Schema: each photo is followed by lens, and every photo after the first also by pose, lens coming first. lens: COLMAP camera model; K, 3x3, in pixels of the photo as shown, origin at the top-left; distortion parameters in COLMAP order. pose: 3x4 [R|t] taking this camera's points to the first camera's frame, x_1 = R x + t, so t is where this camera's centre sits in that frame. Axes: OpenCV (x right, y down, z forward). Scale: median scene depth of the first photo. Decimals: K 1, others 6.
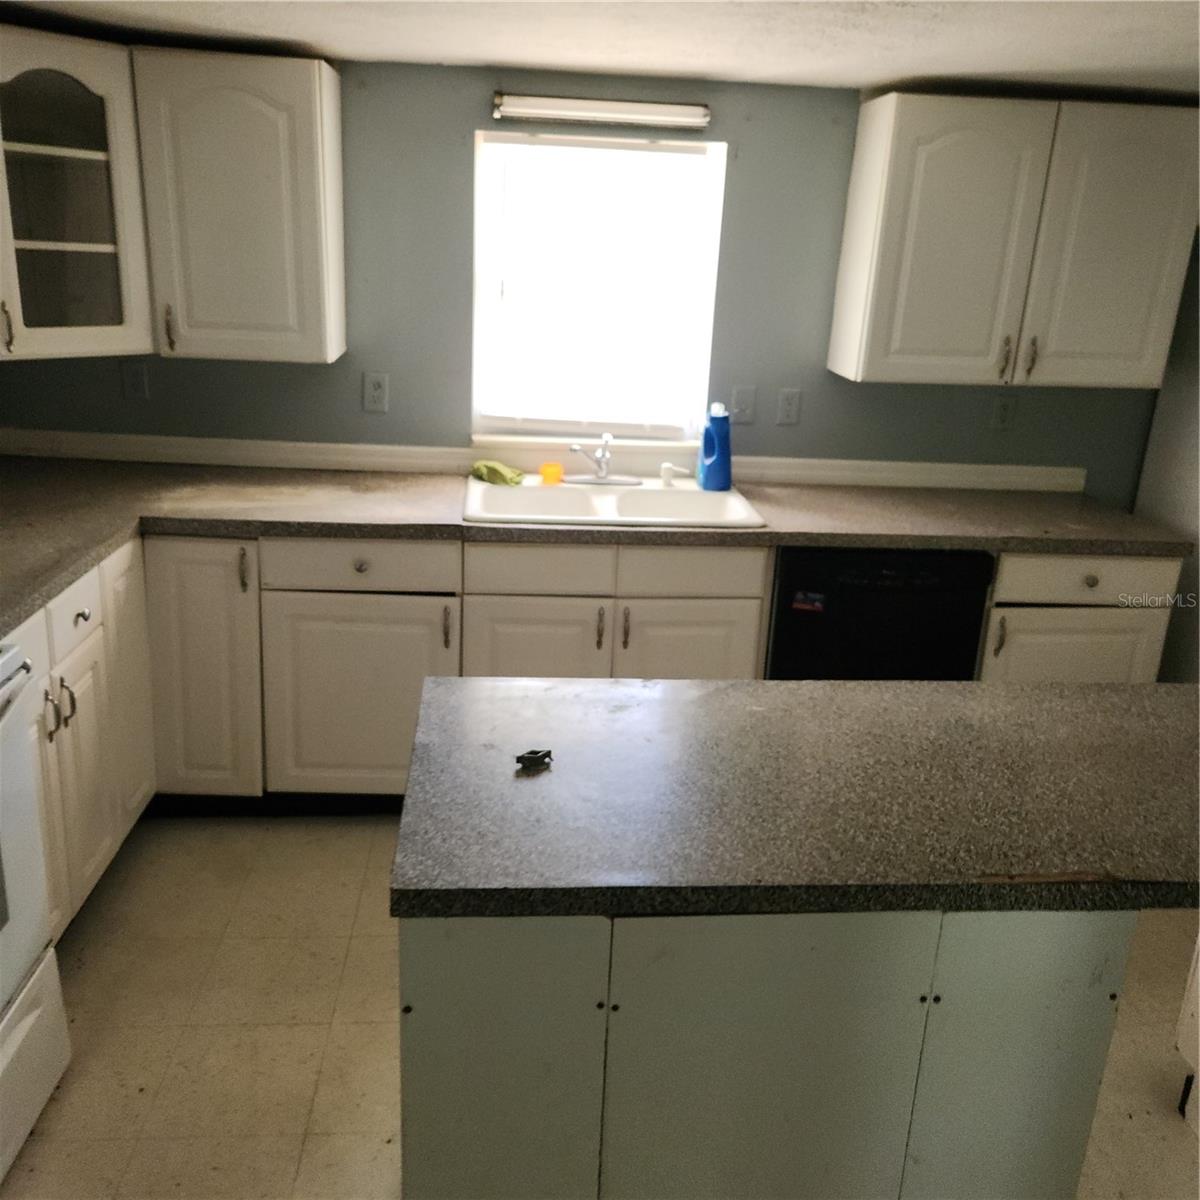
lens RADIAL K [[1119.3, 0, 600.0], [0, 1119.3, 600.0], [0, 0, 1]] dist [0.106730, -0.144439]
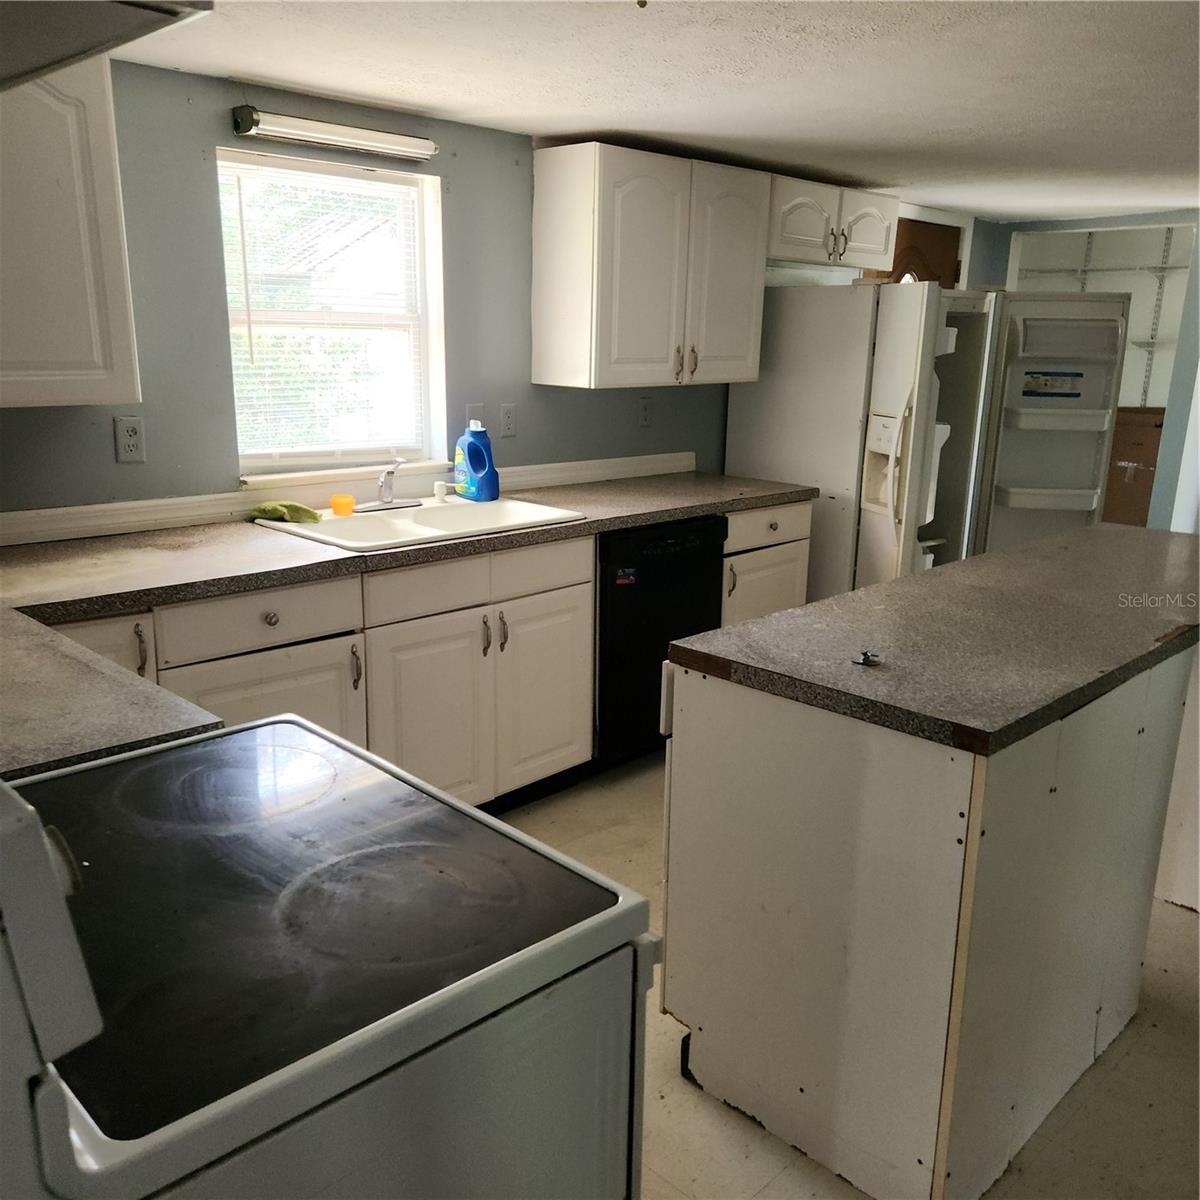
lens RADIAL K [[1094.2, 0, 613.3], [0, 1094.2, 623.0], [0, 0, 1]] dist [0.097489, -0.092710]
pose [[0.754798, -0.199808, 0.624786, -0.522104], [0.216377, 0.975008, 0.050407, -0.011141], [-0.619242, 0.097142, 0.779168, 0.130539]]
